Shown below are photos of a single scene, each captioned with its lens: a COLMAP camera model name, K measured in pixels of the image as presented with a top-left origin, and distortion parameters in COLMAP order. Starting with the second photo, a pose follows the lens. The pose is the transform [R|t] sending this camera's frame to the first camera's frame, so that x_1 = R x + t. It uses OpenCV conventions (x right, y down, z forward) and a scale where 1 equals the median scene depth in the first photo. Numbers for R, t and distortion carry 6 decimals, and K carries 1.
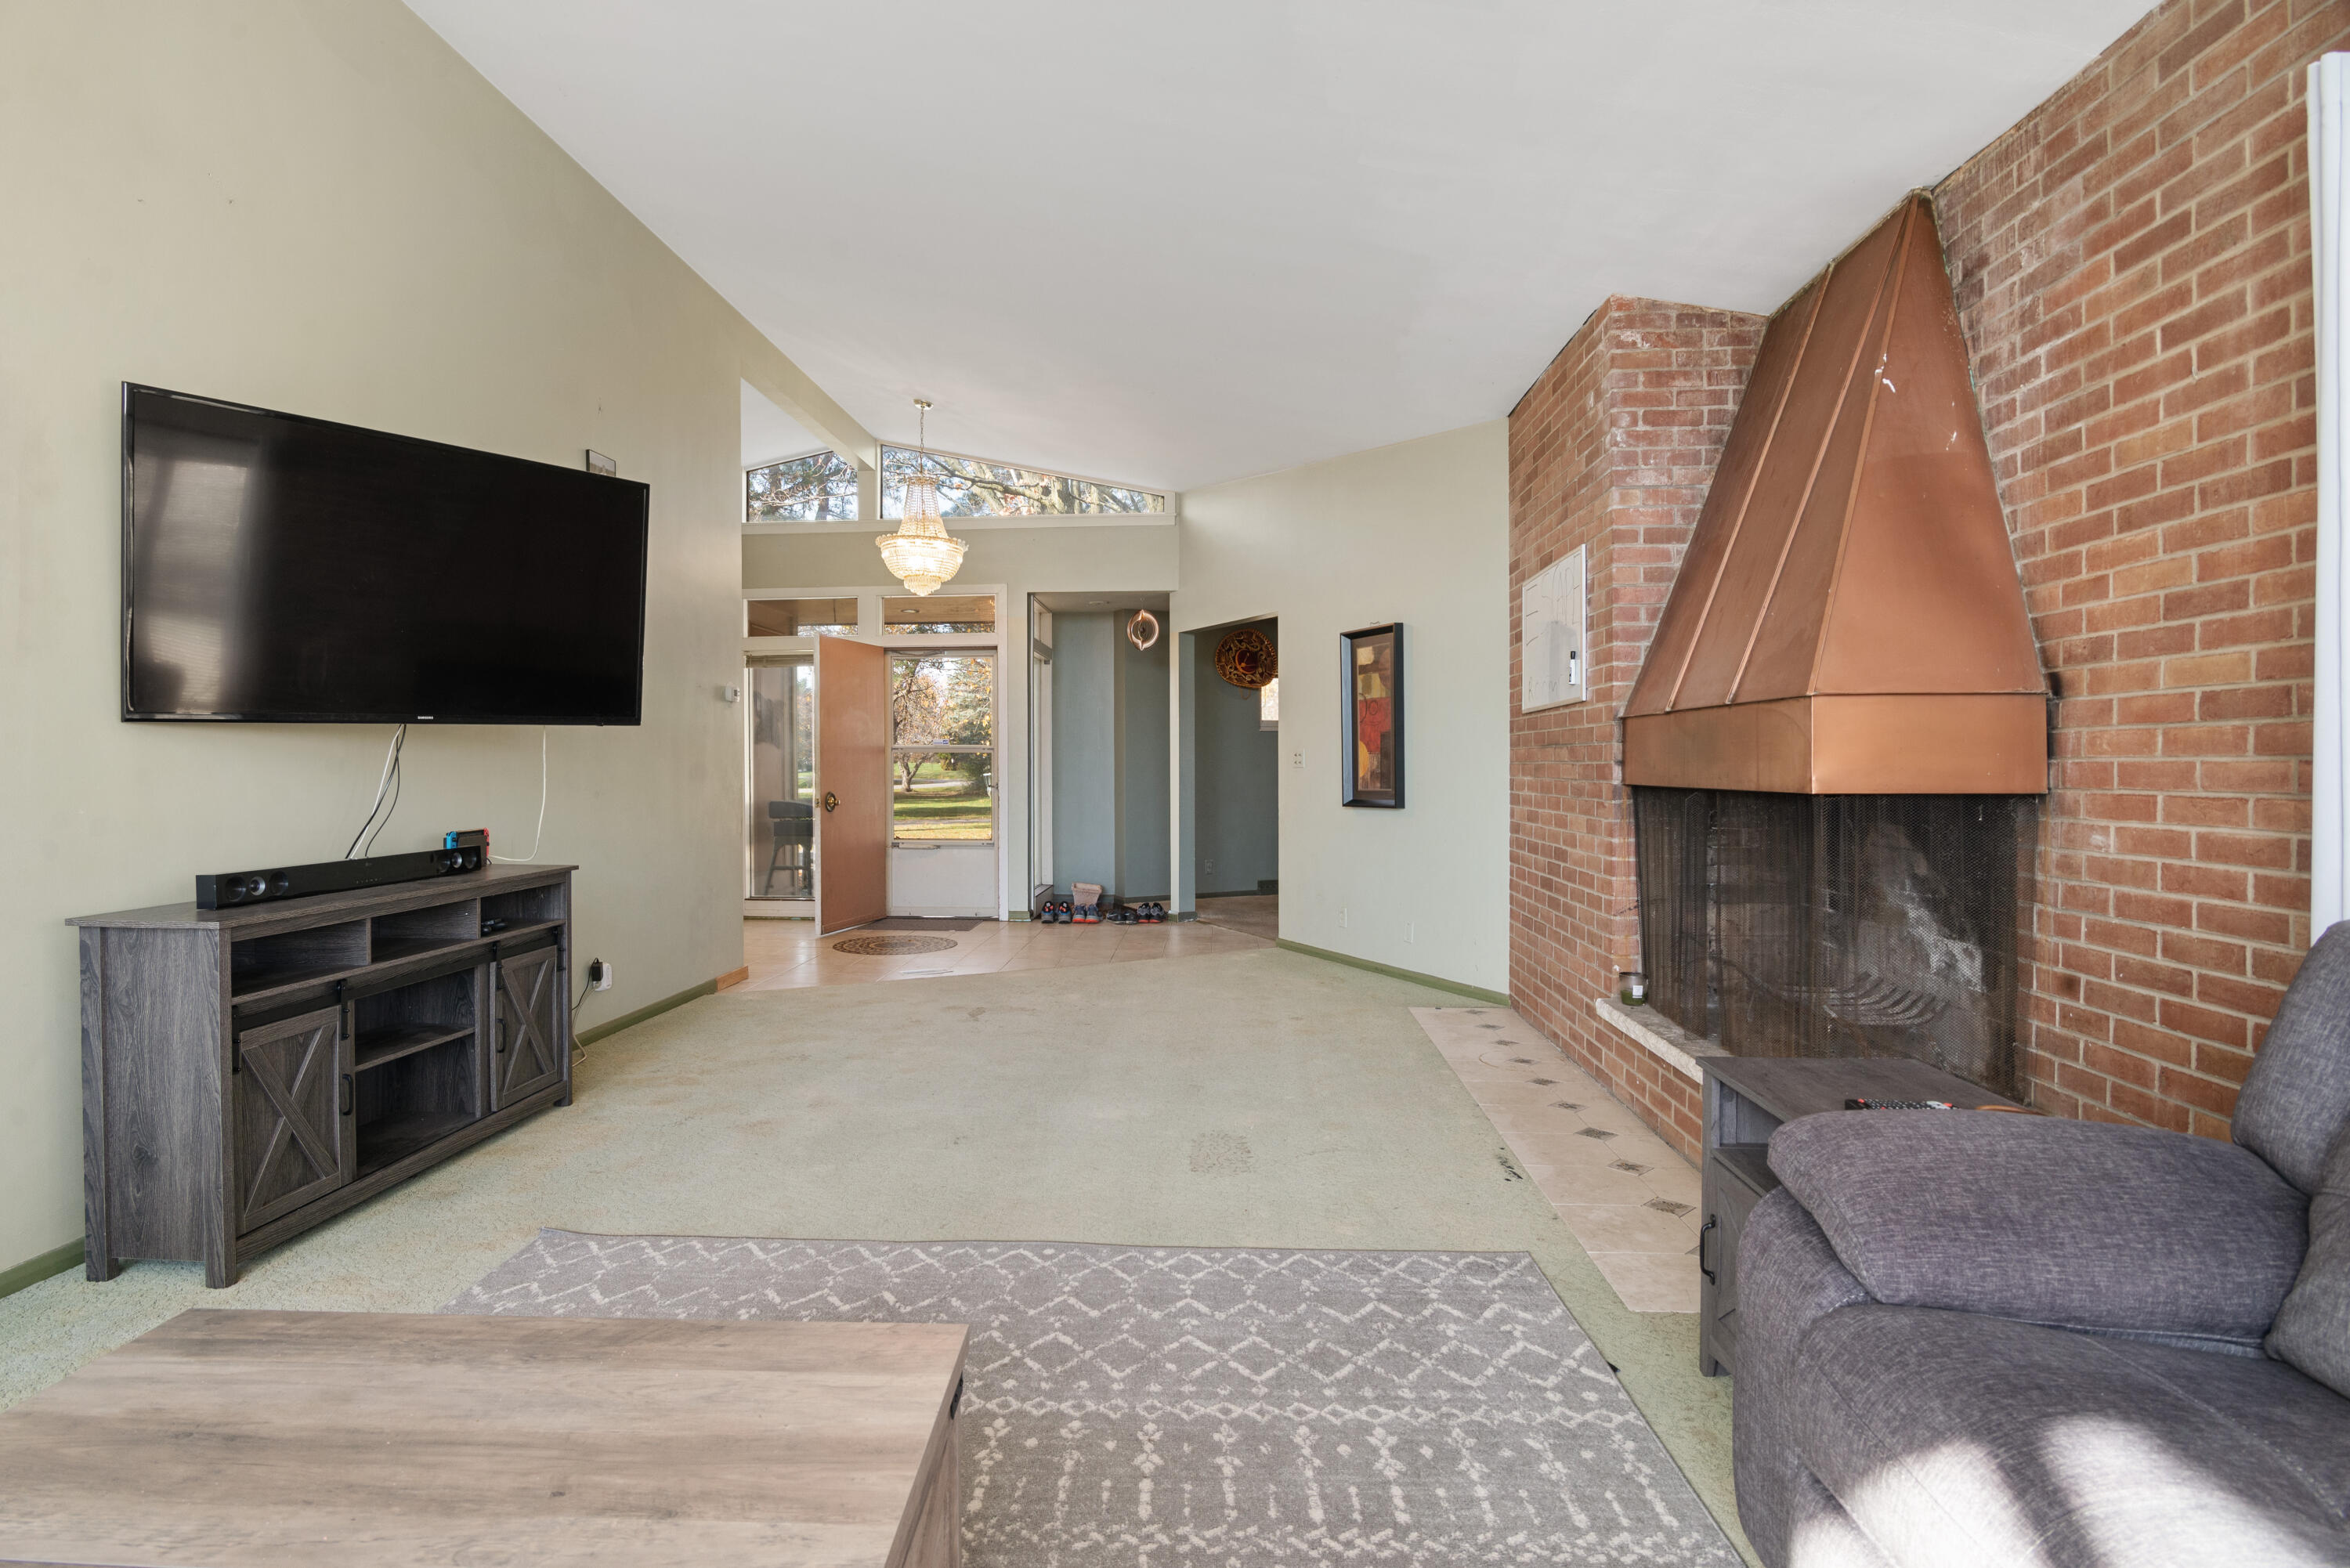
lens RADIAL K [[1153.8, 0, 1142.6], [0, 1153.8, 763.0], [0, 0, 1]] dist [-0.023049, 0.000560]
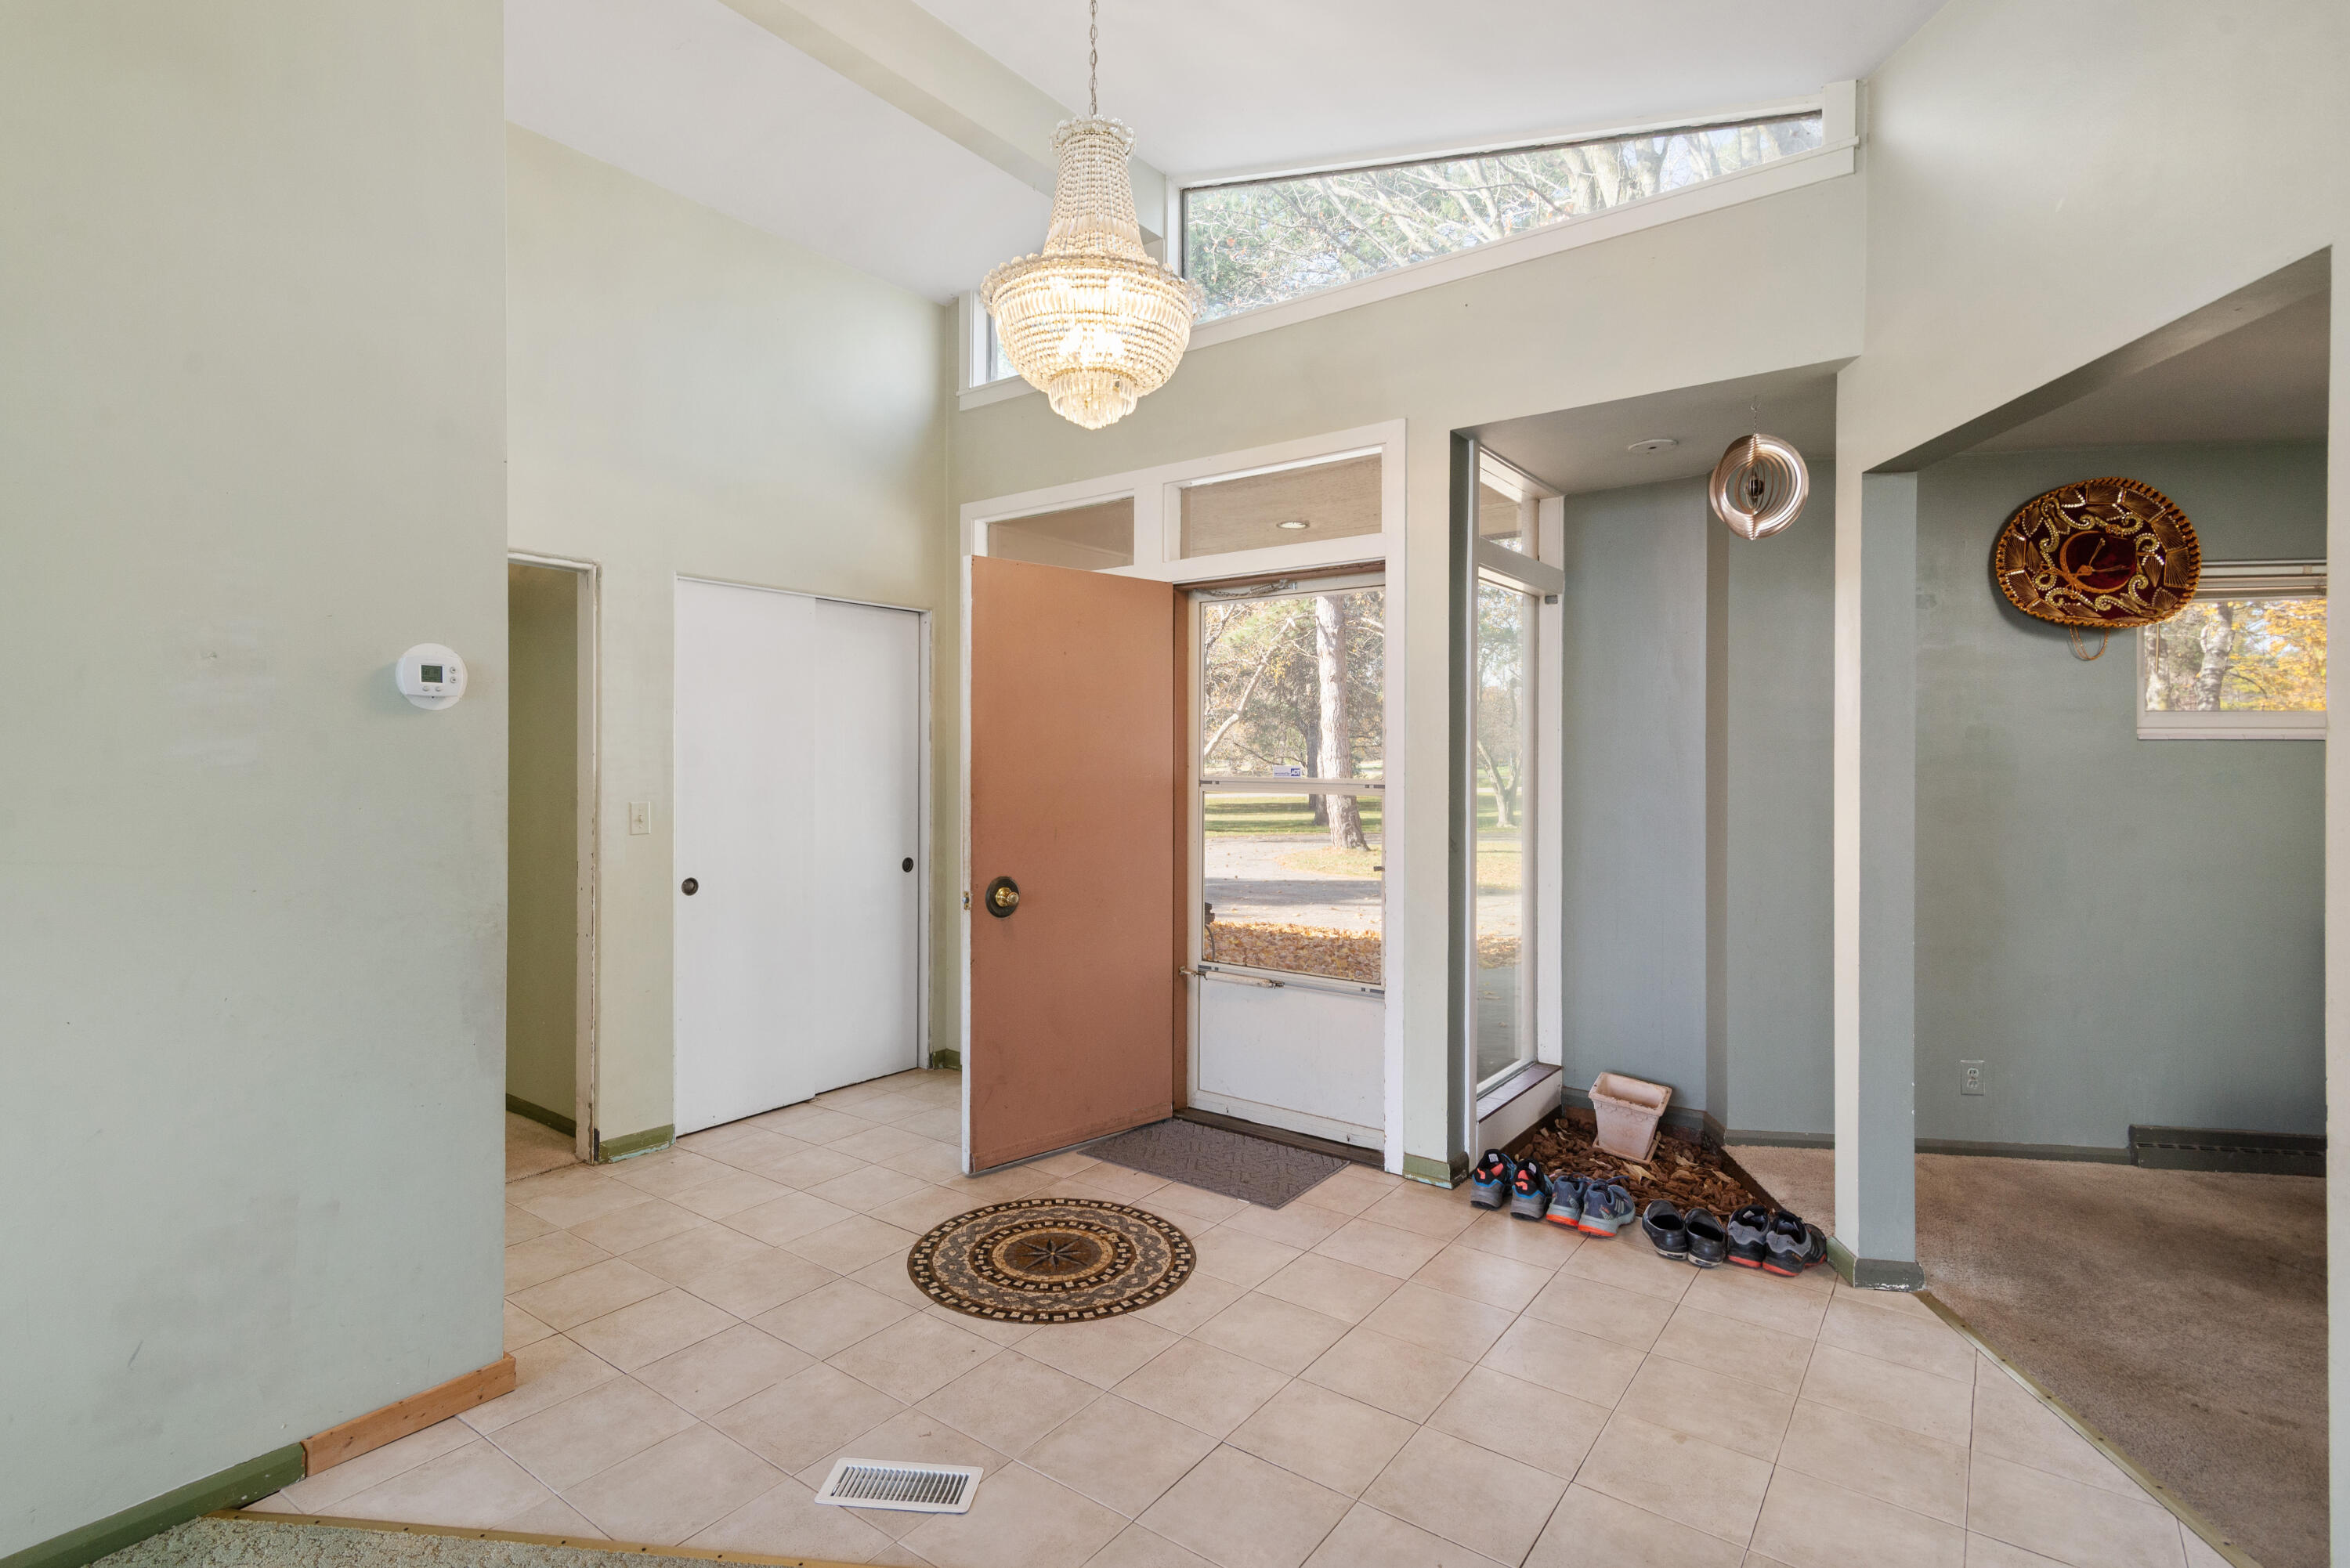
lens RADIAL K [[1094.7, 0, 1170.0], [0, 1094.7, 752.3], [0, 0, 1]] dist [0.010238, 0.000100]
pose [[0.836035, 0.006290, -0.548641, 0.038910], [-0.007447, 0.999972, 0.000117, -0.025829], [0.548626, 0.003988, 0.836058, 0.592252]]
